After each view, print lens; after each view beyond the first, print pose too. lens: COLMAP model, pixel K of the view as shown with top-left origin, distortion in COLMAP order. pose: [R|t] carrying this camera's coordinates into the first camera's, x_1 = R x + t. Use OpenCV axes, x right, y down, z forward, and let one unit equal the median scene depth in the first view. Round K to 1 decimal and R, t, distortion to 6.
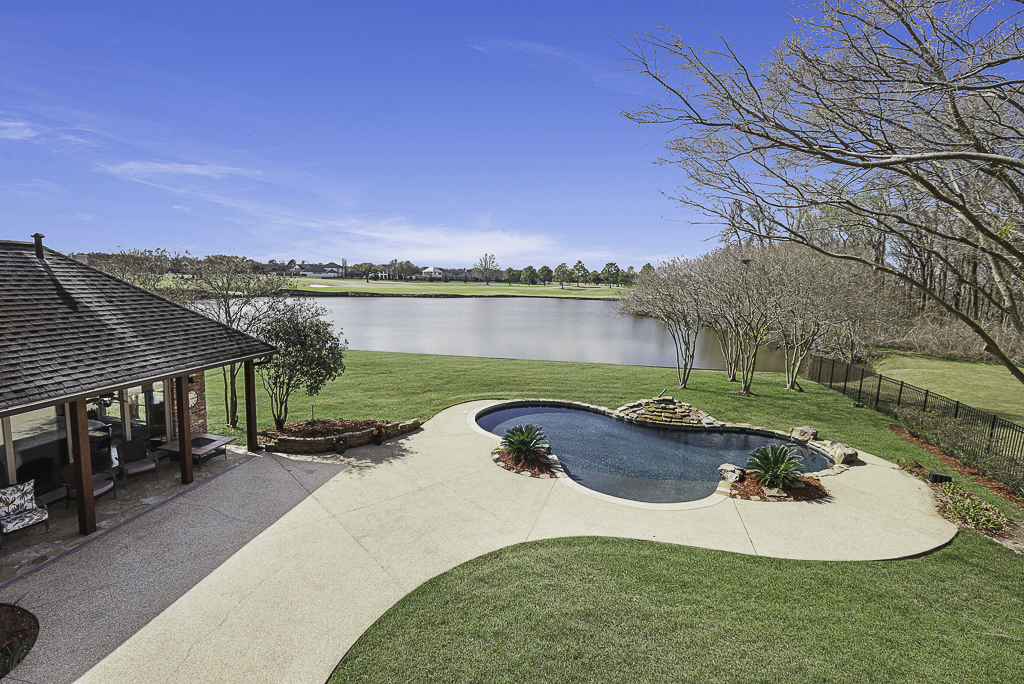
lens RADIAL K [[472.2, 0, 511.5], [0, 472.2, 347.2], [0, 0, 1]] dist [-0.009832, 0.001118]
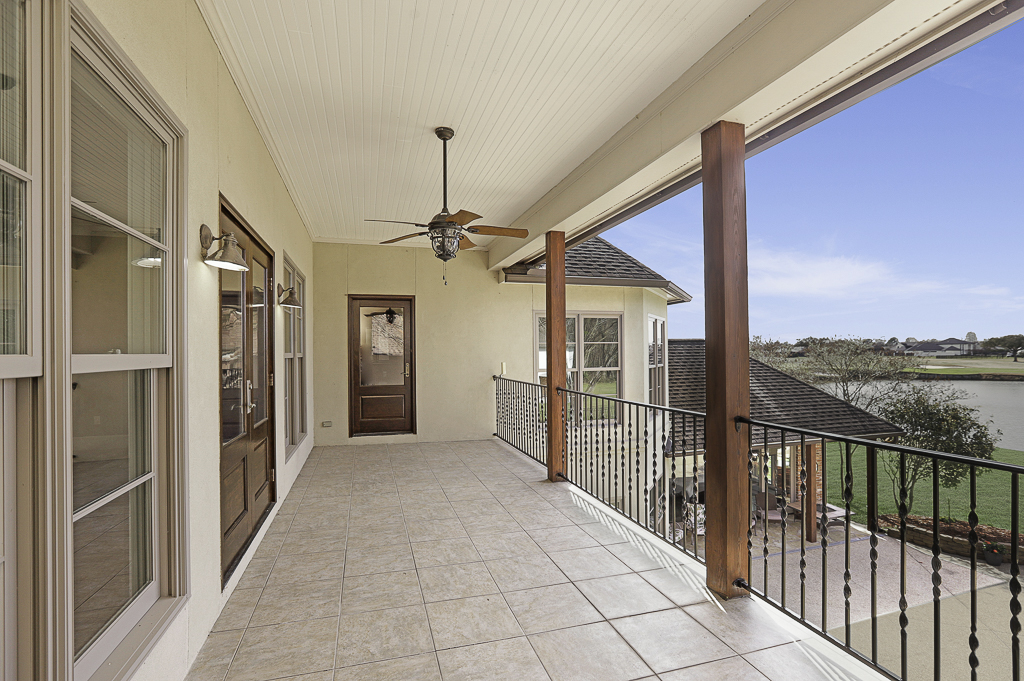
lens RADIAL K [[472.2, 0, 511.5], [0, 472.2, 345.7], [0, 0, 1]] dist [-0.009832, 0.001118]
pose [[0.442797, -0.053136, -0.895046, 0.019482], [-0.105707, 0.988187, -0.110961, 0.022126], [0.890369, 0.143746, 0.431949, -0.159099]]
